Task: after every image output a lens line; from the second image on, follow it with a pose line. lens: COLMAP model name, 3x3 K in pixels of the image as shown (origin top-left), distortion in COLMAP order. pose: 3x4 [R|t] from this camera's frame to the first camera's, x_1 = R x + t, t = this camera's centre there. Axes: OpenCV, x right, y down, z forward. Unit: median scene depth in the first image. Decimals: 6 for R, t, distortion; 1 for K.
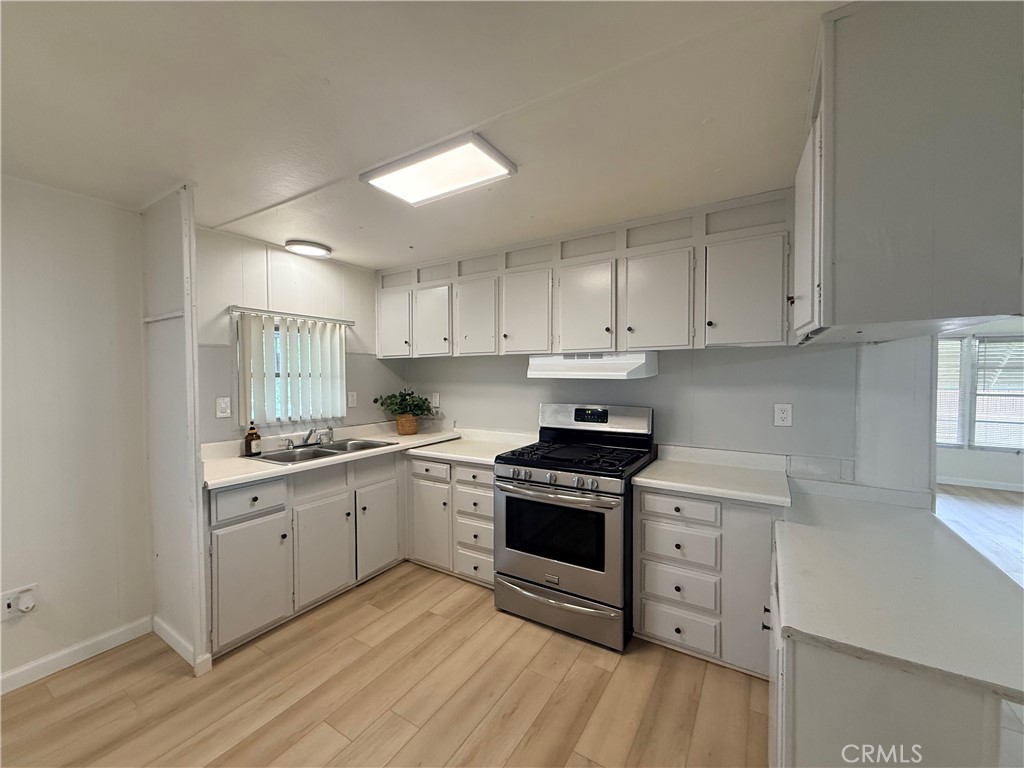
lens RADIAL K [[405.9, 0, 511.2], [0, 405.9, 386.8], [0, 0, 1]] dist [-0.001714, 0.000544]
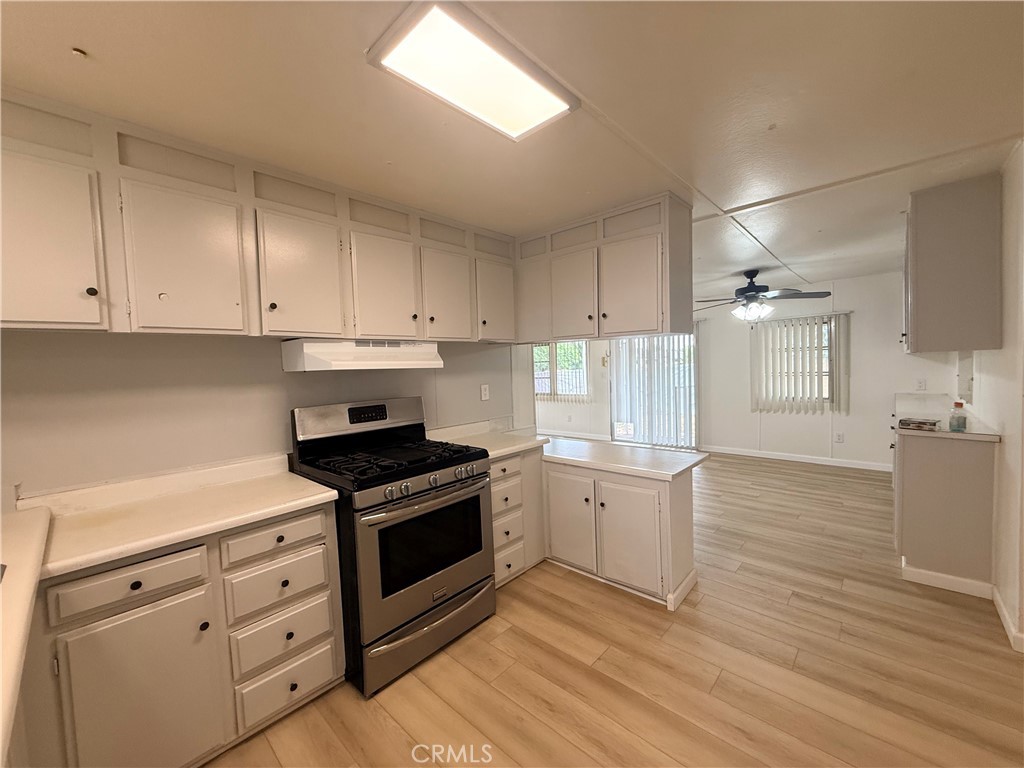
lens RADIAL K [[405.9, 0, 511.2], [0, 405.9, 386.8], [0, 0, 1]] dist [-0.001714, 0.000544]
pose [[0.190803, -0.053865, 0.980149, -0.646383], [0.064355, 0.997032, 0.042265, -0.002745], [-0.979517, 0.055013, 0.193703, 0.592442]]
